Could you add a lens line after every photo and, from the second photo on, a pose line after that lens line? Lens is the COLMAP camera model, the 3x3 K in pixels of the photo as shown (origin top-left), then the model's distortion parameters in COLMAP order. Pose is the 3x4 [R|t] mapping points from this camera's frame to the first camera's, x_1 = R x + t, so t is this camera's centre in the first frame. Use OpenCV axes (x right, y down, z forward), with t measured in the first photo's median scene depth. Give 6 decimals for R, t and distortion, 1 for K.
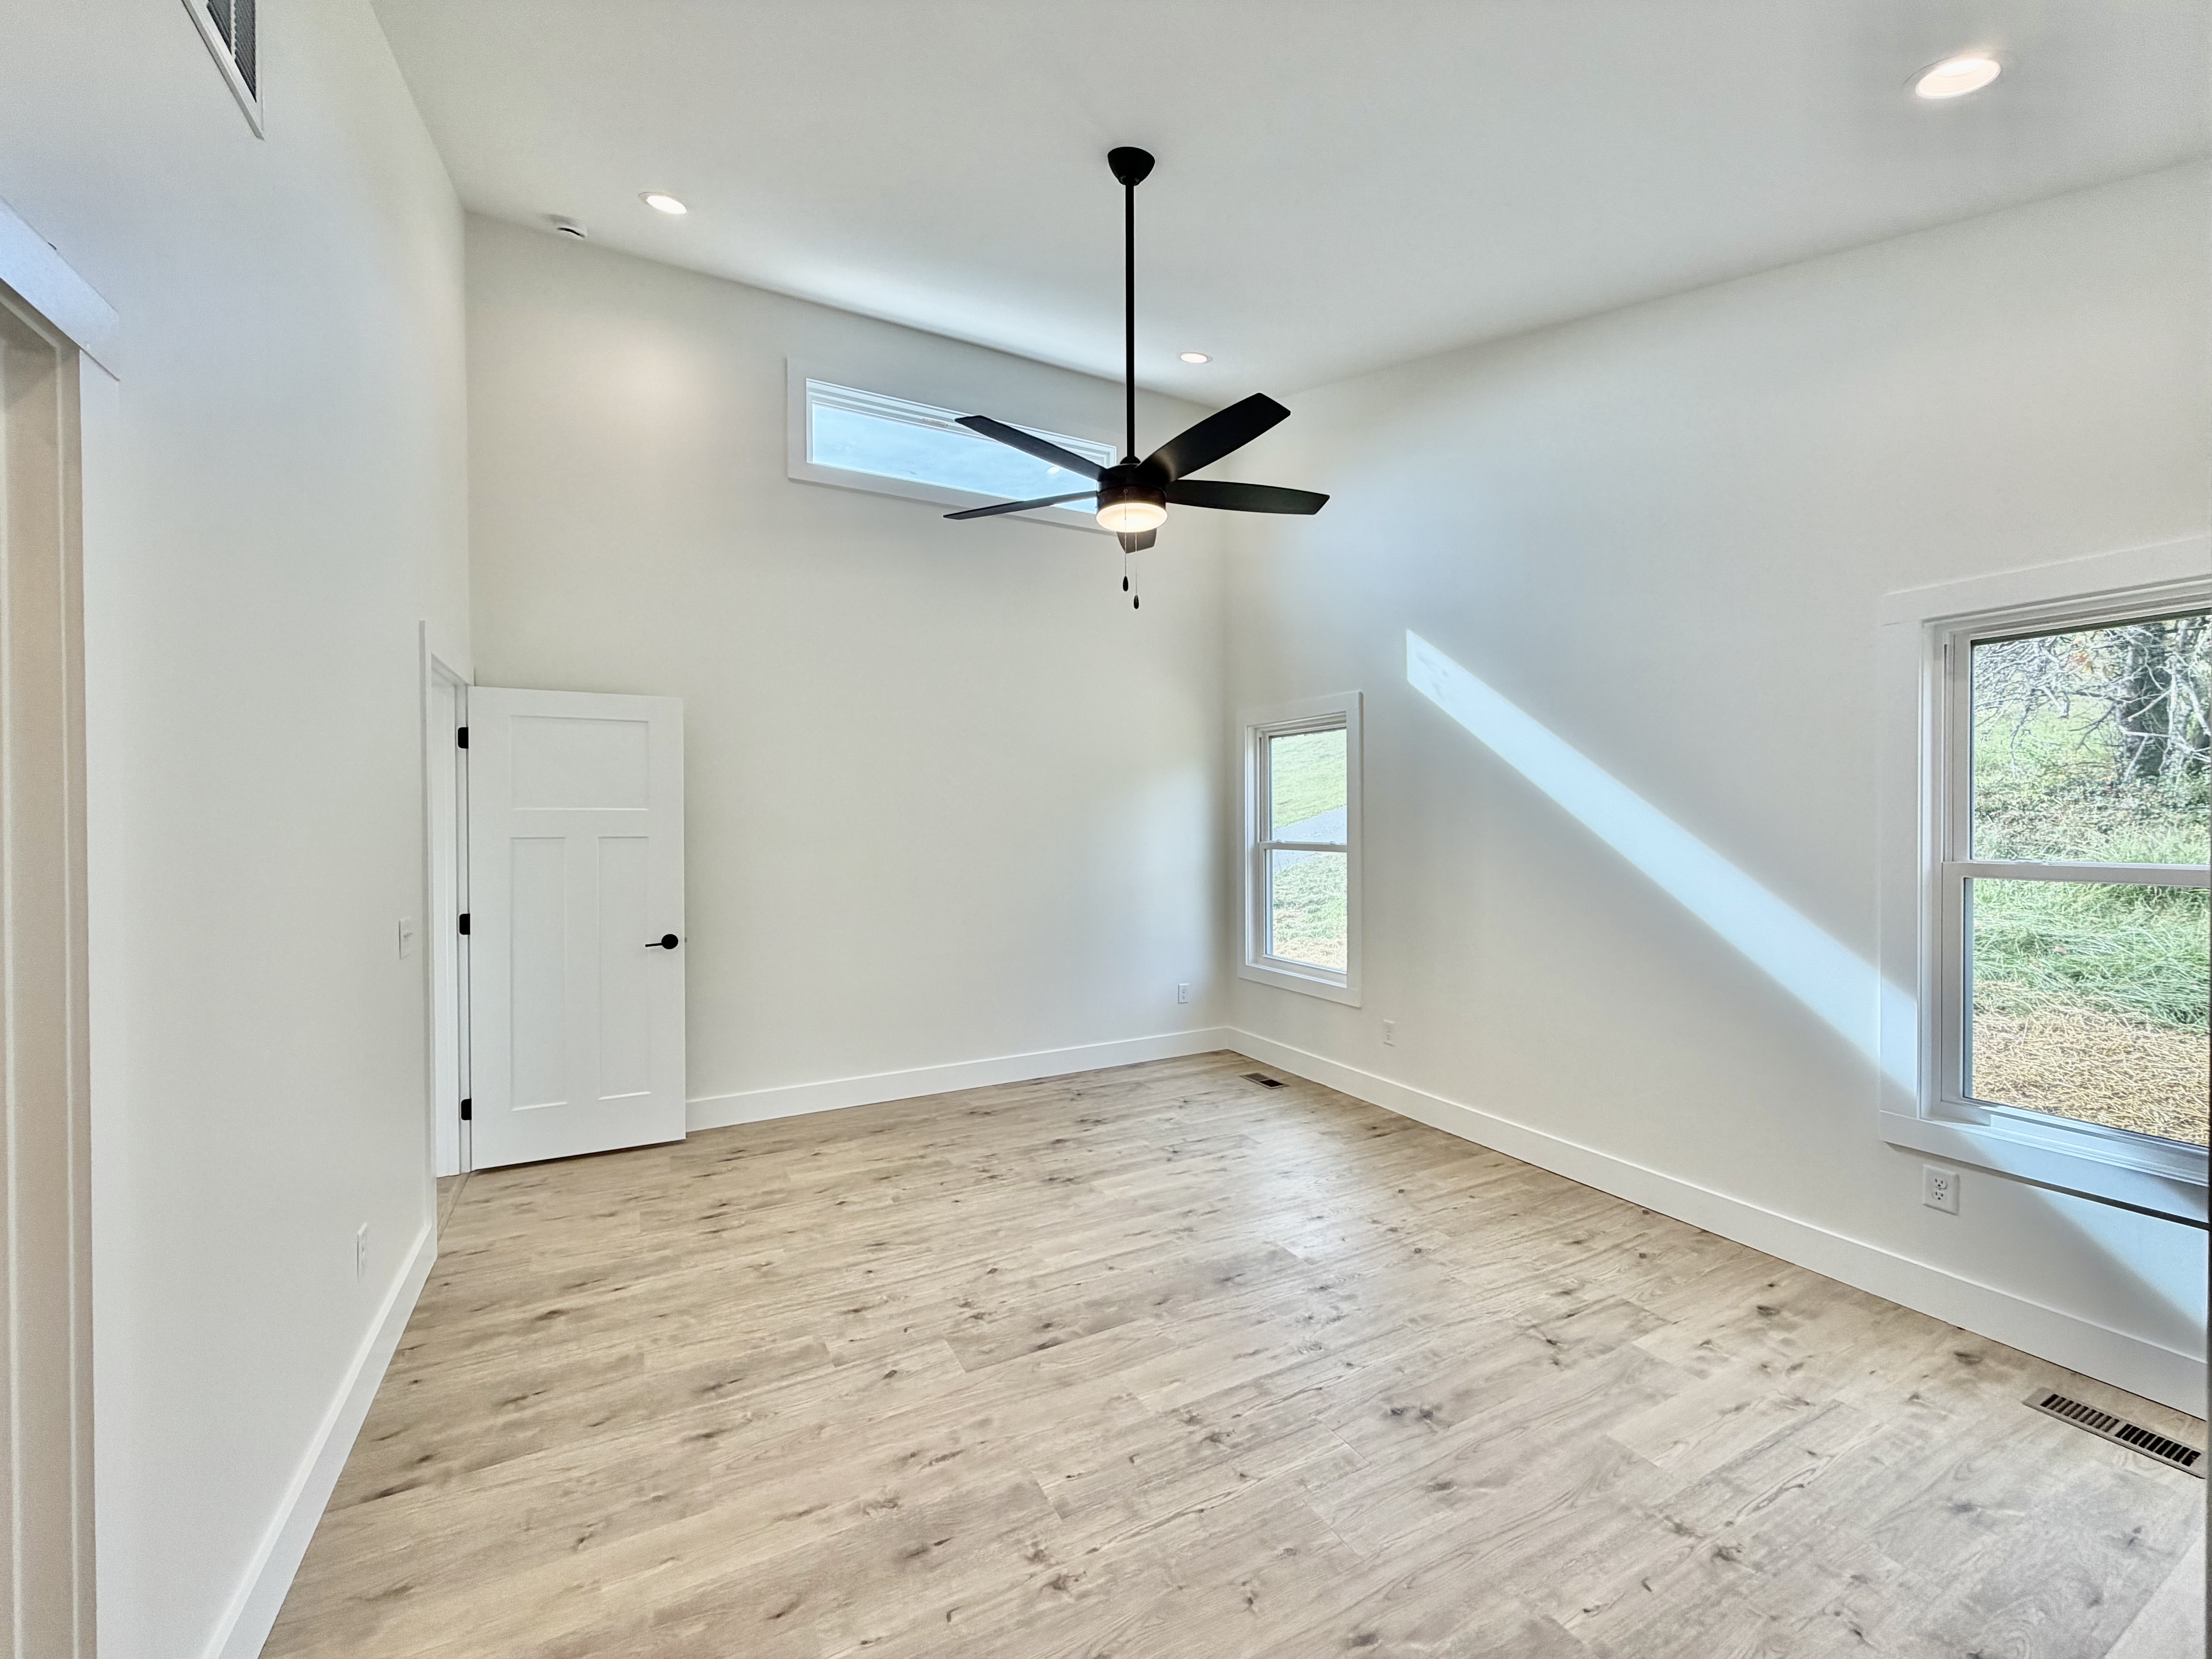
lens RADIAL K [[883.7, 0, 1103.1], [0, 883.7, 821.7], [0, 0, 1]] dist [-0.001009, -0.000090]
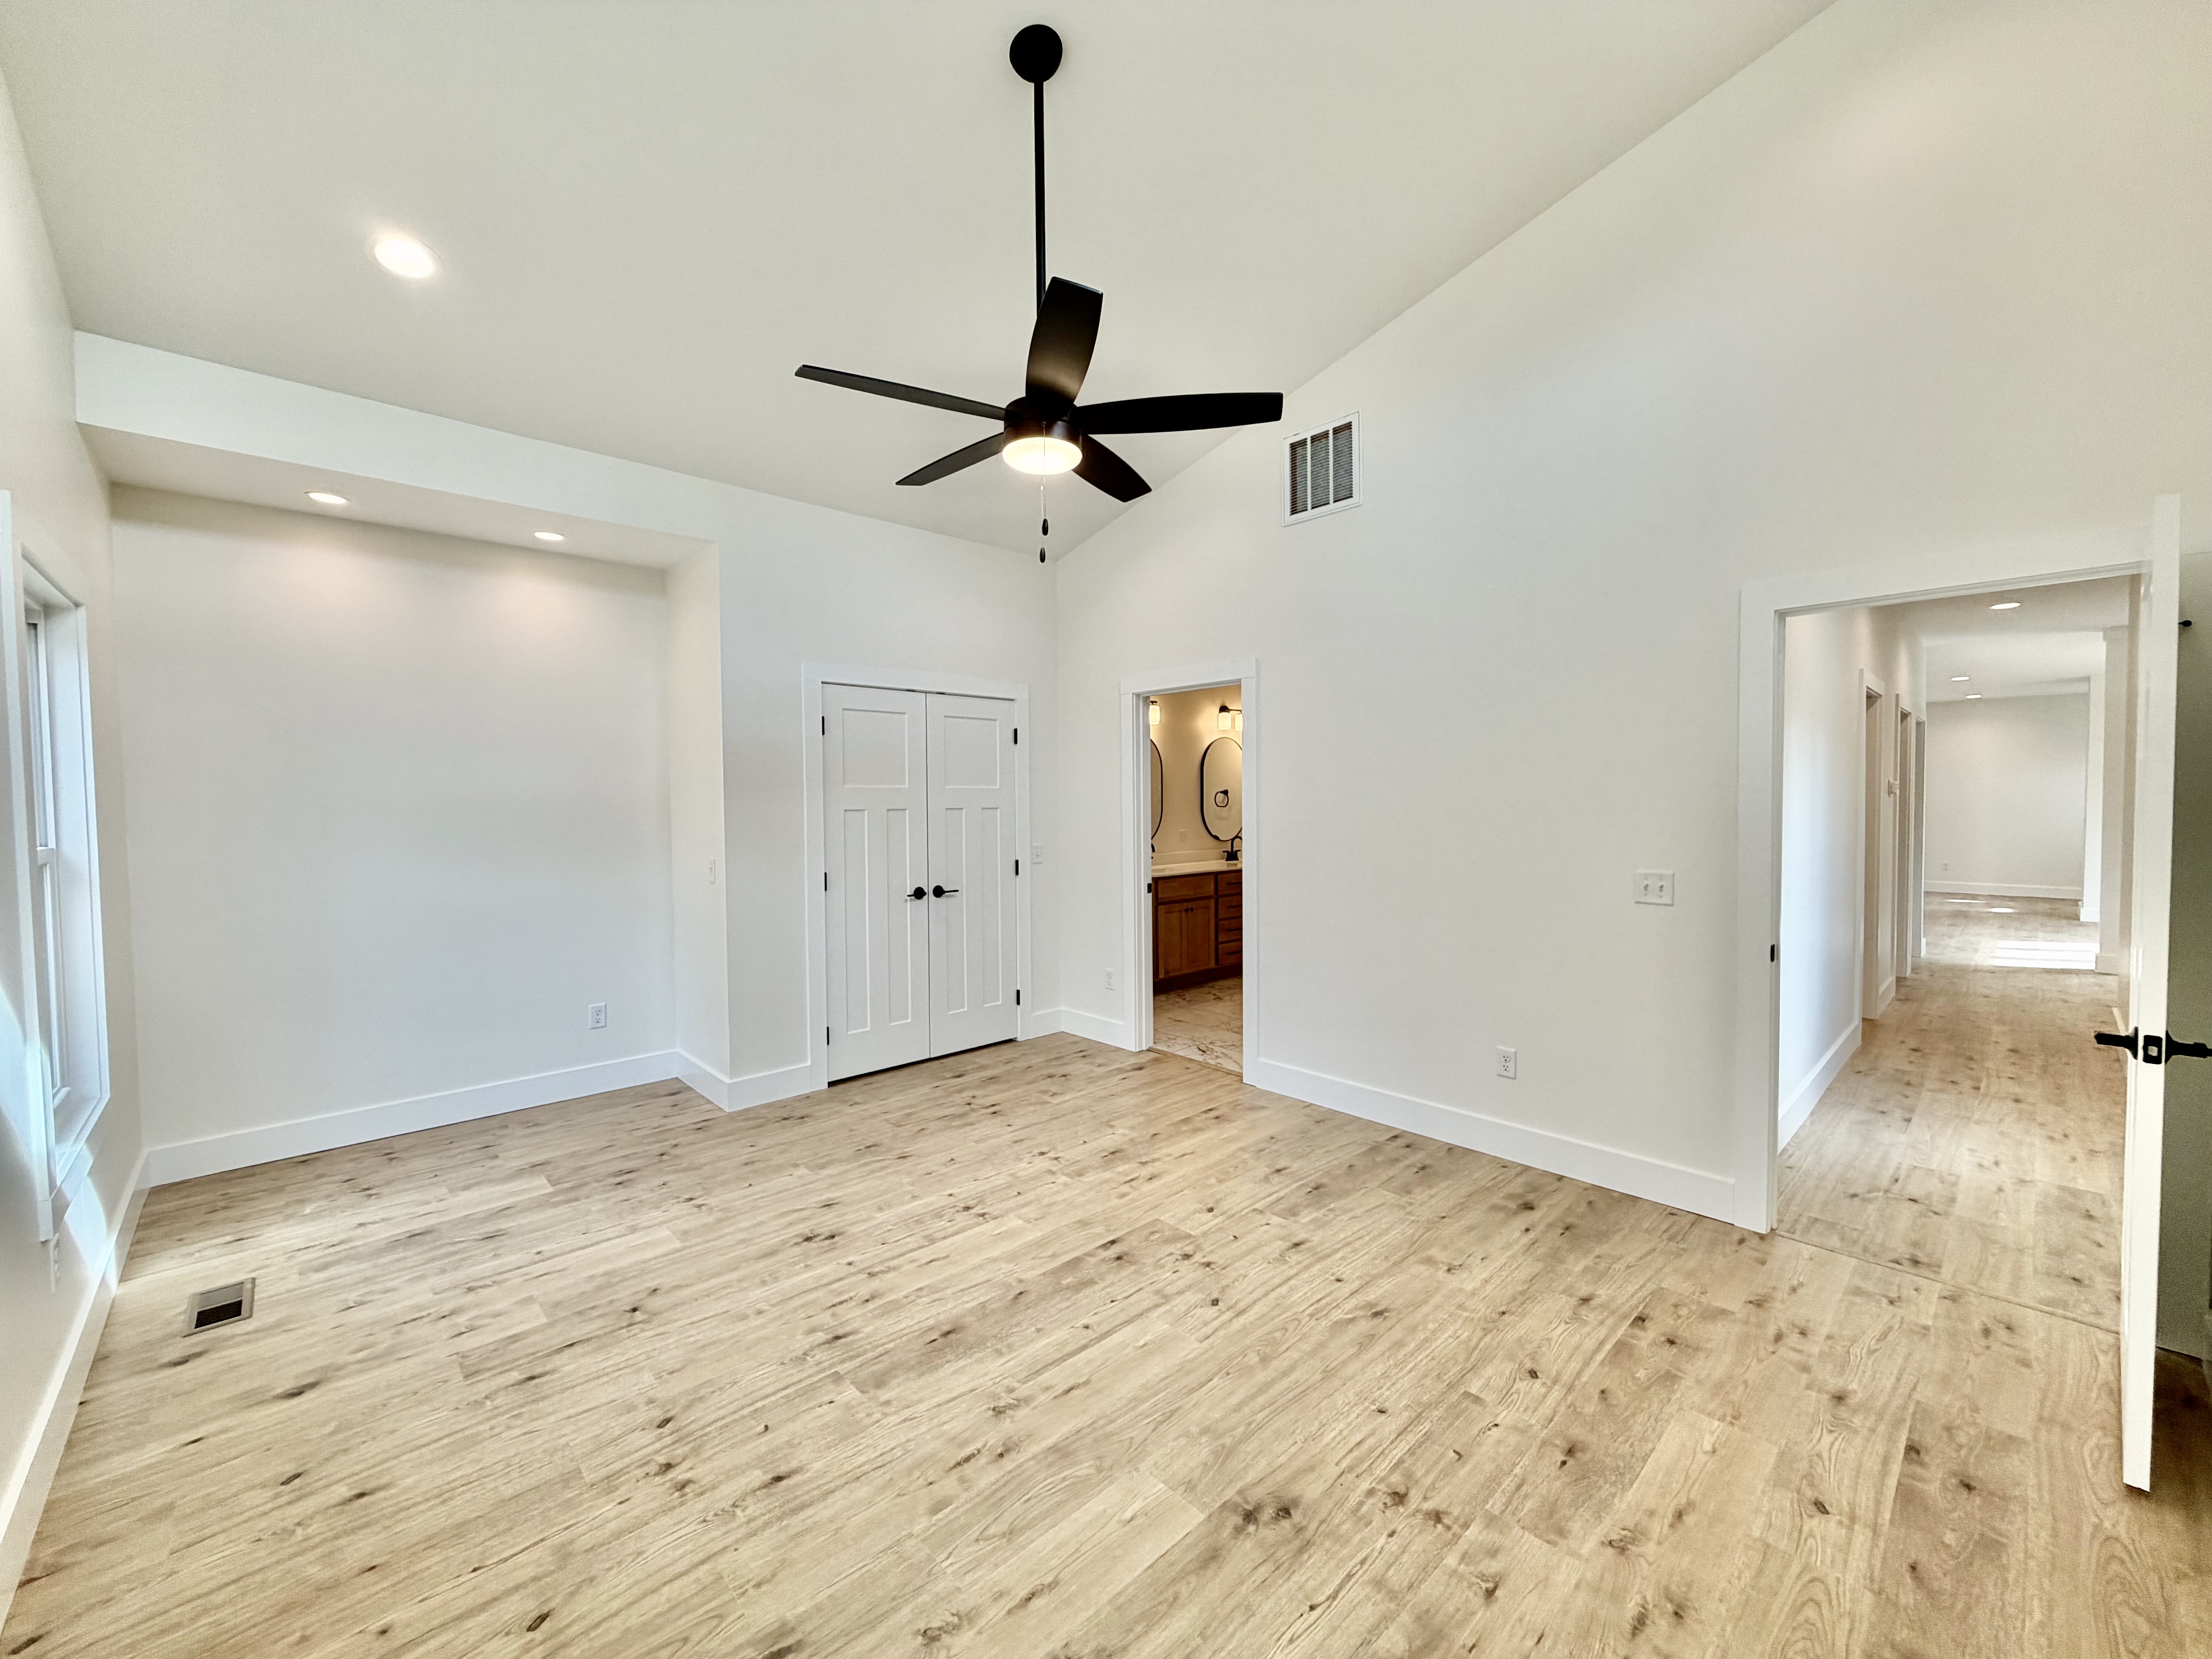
lens RADIAL K [[883.7, 0, 1101.6], [0, 883.7, 830.4], [0, 0, 1]] dist [-0.001009, -0.000090]
pose [[-0.965798, 0.020823, -0.258457, 0.208384], [0.010729, 0.999126, 0.040405, -0.000793], [0.259072, 0.036250, -0.965177, 1.844910]]
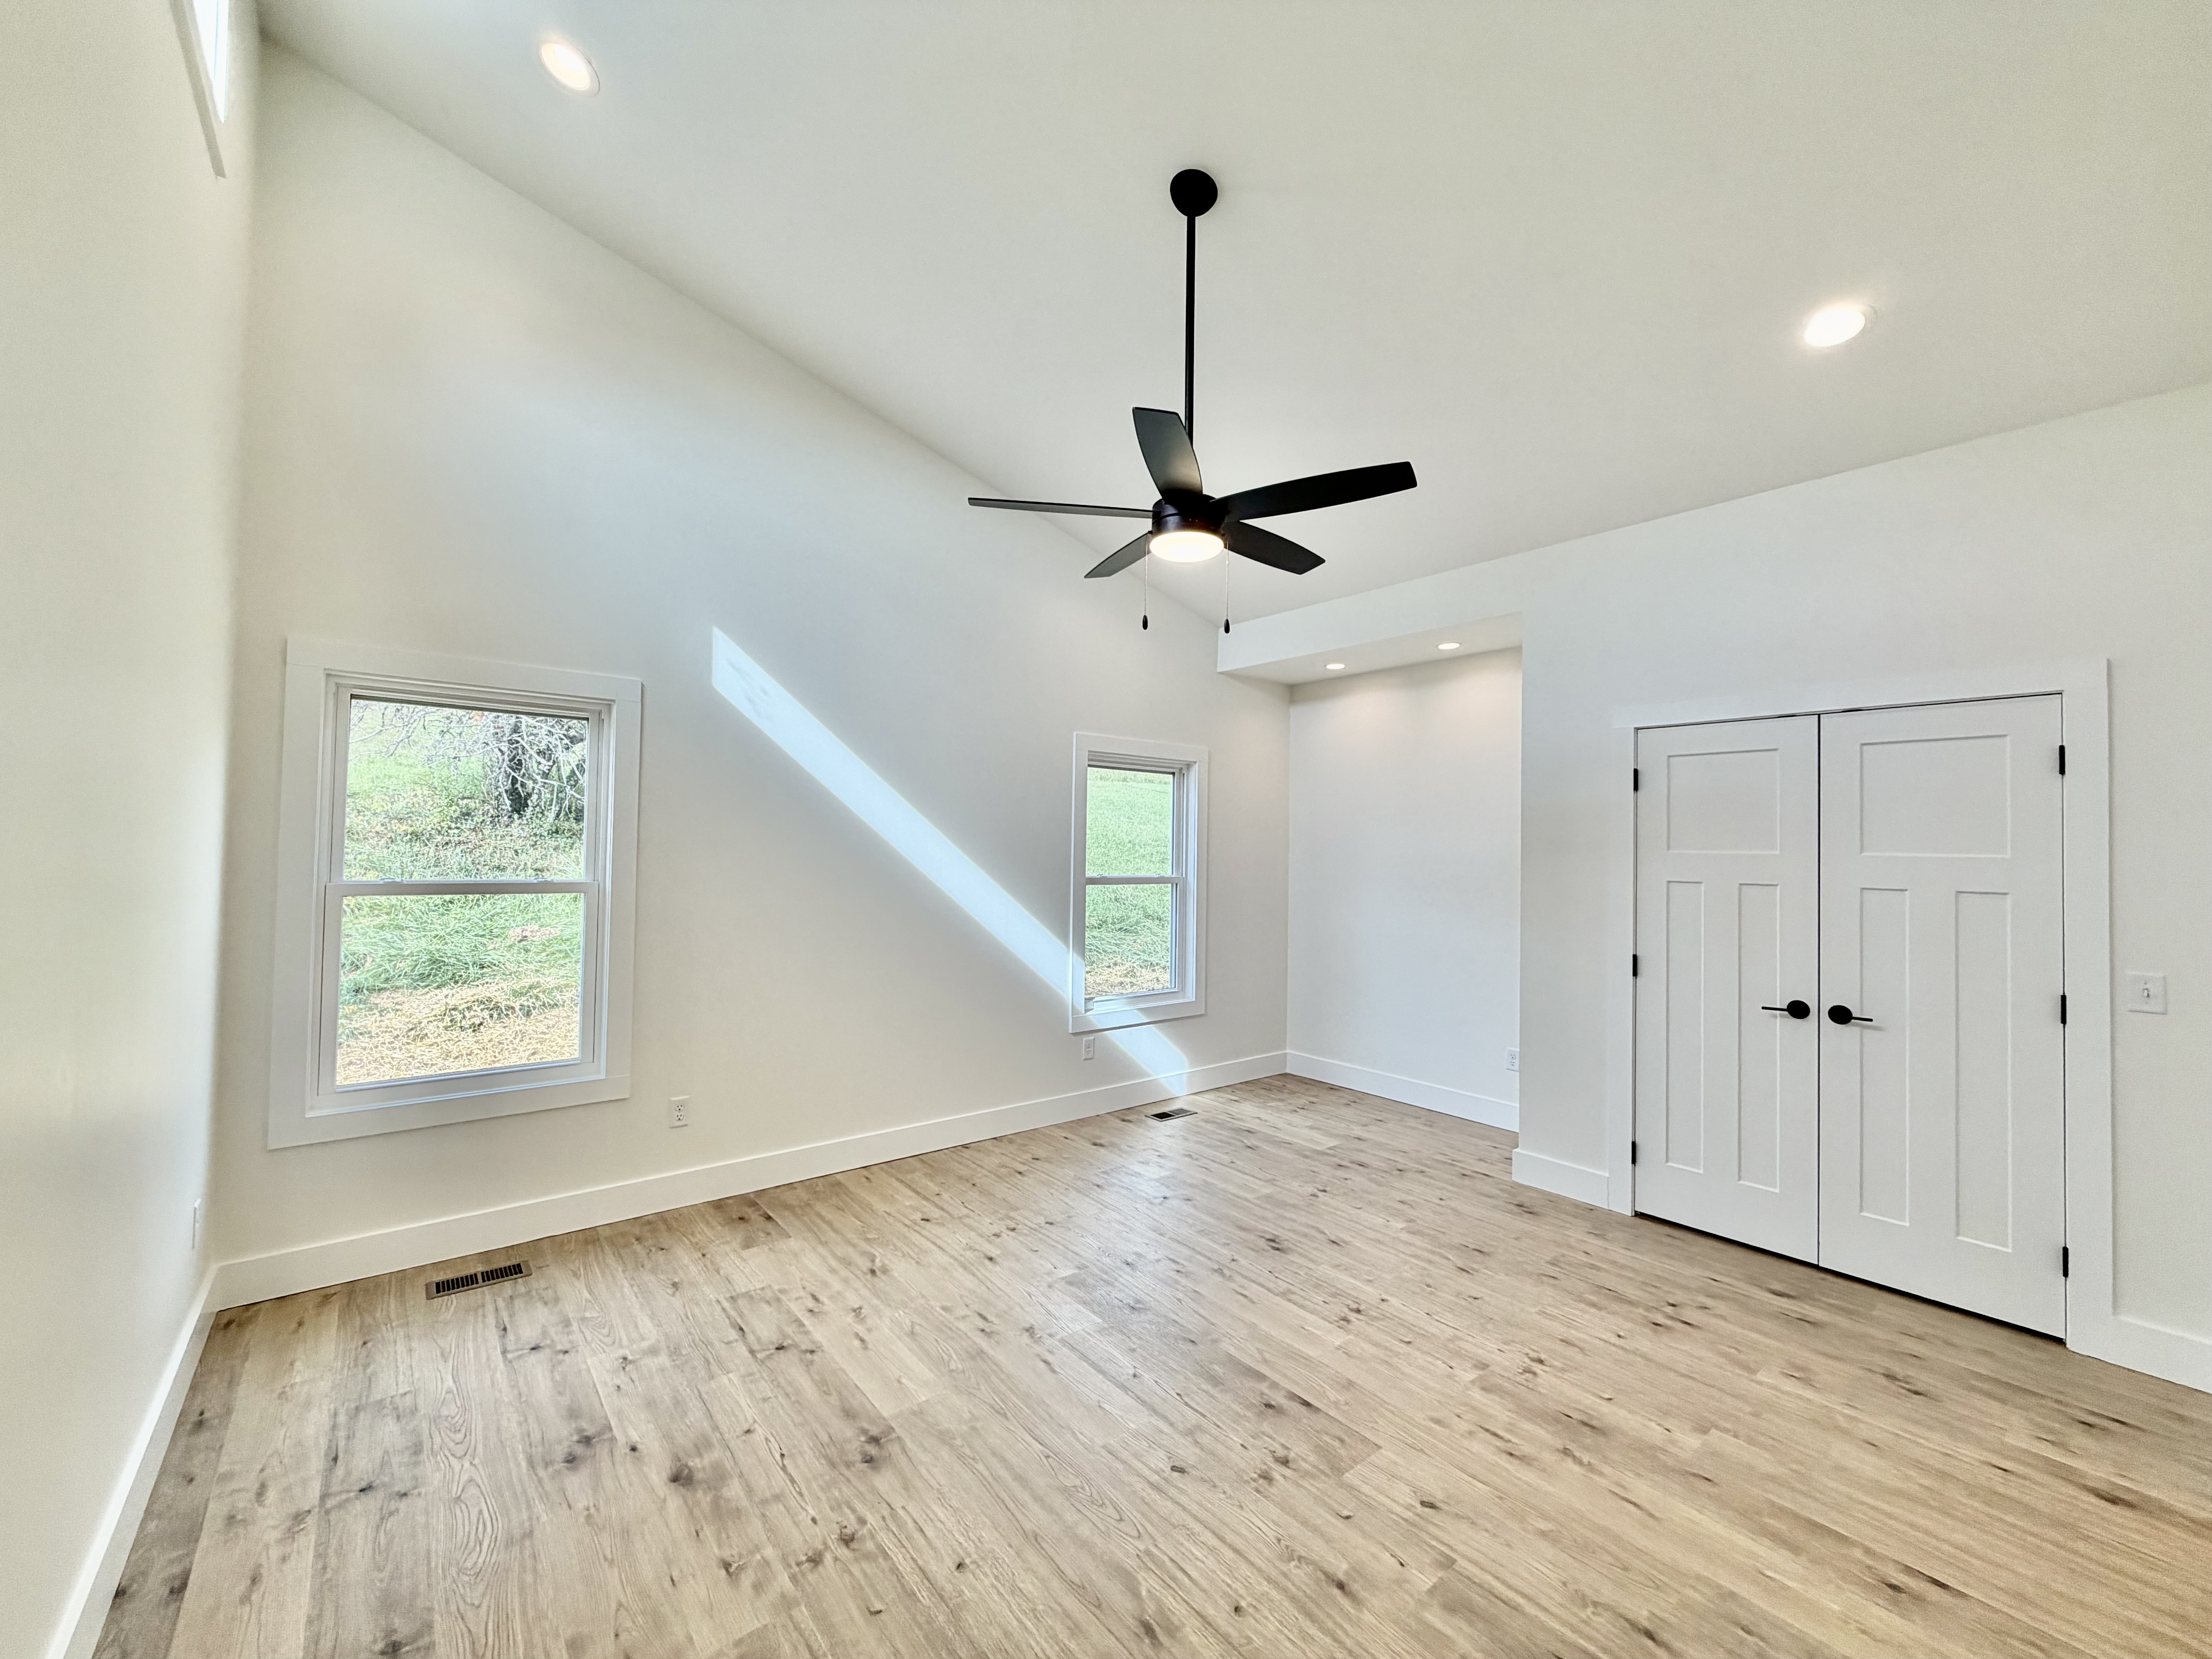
lens RADIAL K [[883.7, 0, 1092.2], [0, 883.7, 831.0], [0, 0, 1]] dist [-0.001009, -0.000090]
pose [[-0.183455, 0.022100, 0.982780, -0.867444], [-0.014800, 0.999572, -0.025240, -0.006025], [-0.982917, -0.019175, -0.183049, 1.241923]]
